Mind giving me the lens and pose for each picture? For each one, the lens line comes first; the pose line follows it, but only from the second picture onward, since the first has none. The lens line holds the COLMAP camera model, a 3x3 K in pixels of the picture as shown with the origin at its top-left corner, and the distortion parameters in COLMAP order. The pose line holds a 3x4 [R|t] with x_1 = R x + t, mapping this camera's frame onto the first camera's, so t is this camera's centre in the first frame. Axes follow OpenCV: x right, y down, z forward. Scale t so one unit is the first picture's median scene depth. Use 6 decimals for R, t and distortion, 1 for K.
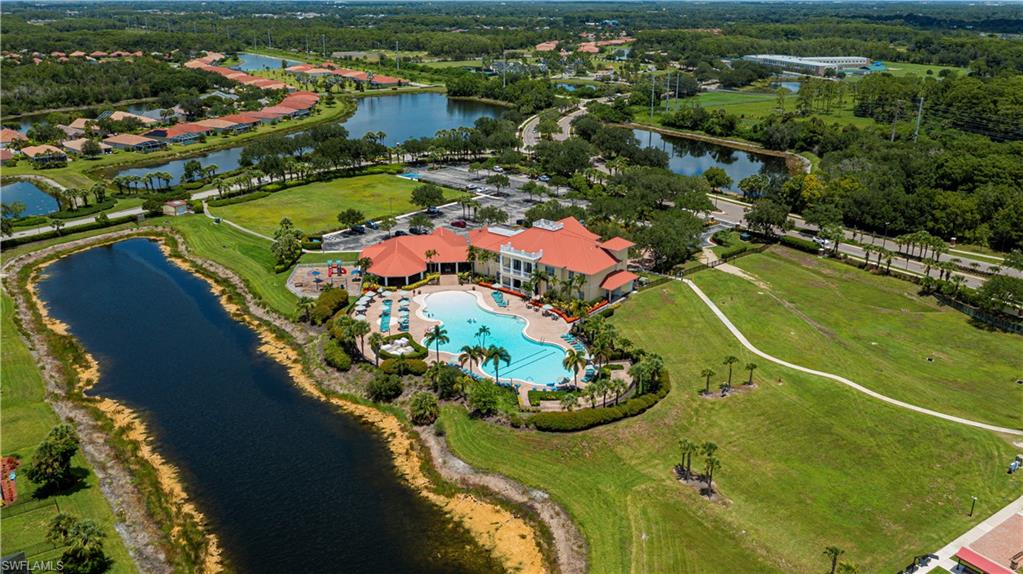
lens RADIAL K [[804.4, 0, 510.7], [0, 804.4, 285.5], [0, 0, 1]] dist [-0.019768, 0.005441]
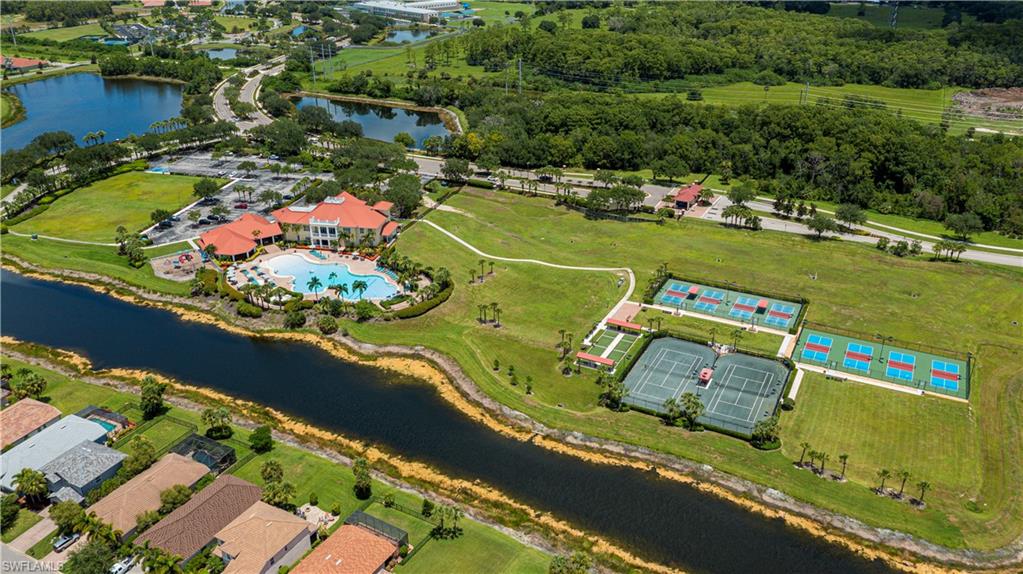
lens RADIAL K [[804.4, 0, 512.2], [0, 804.4, 287.9], [0, 0, 1]] dist [-0.019768, 0.005441]
pose [[0.878363, -0.208982, 0.429890, -0.351640], [0.166363, 0.976790, 0.134927, -0.064557], [-0.448109, -0.046997, 0.892743, -0.507071]]
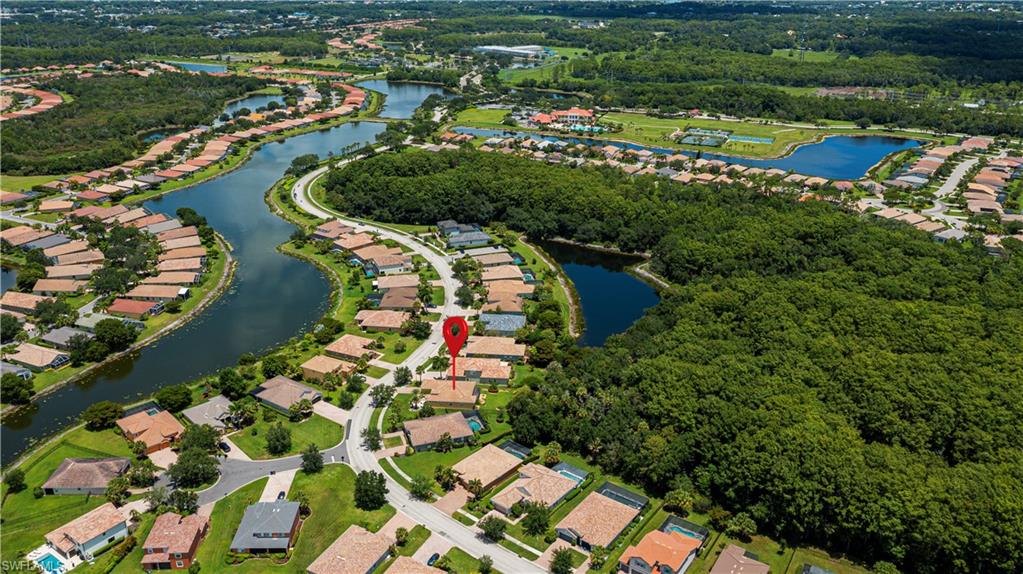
lens RADIAL K [[804.4, 0, 510.9], [0, 804.4, 287.6], [0, 0, 1]] dist [-0.019768, 0.005441]
pose [[0.872781, -0.181121, 0.453264, -2.486832], [0.162956, 0.983449, 0.079200, 0.496898], [-0.460107, 0.004738, 0.887851, -2.794047]]
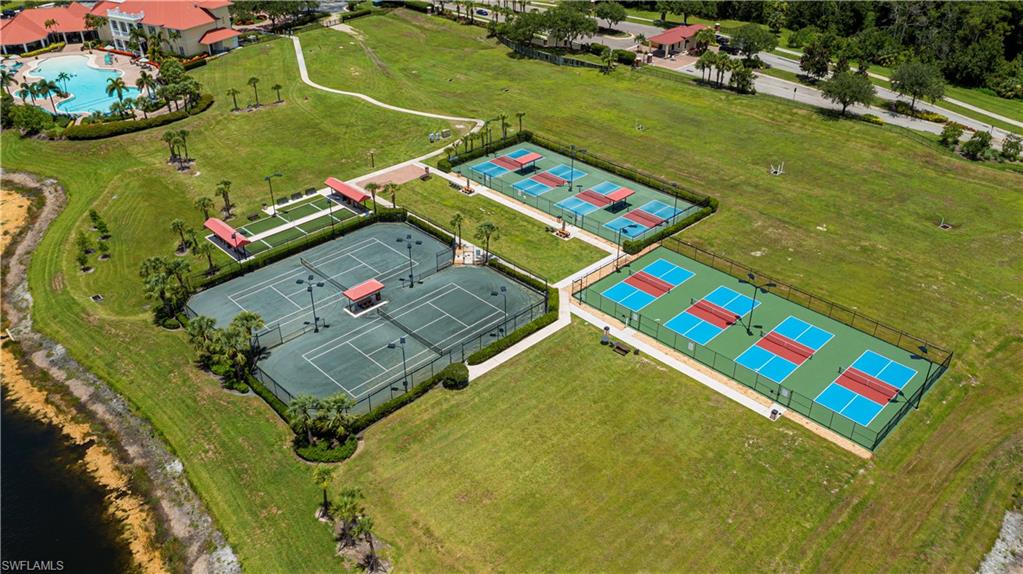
lens RADIAL K [[804.4, 0, 508.1], [0, 804.4, 284.6], [0, 0, 1]] dist [-0.019768, 0.005441]
pose [[0.984956, -0.091846, 0.146374, 0.337288], [0.059975, 0.976096, 0.208899, 0.123094], [-0.162061, -0.196978, 0.966921, -0.225686]]
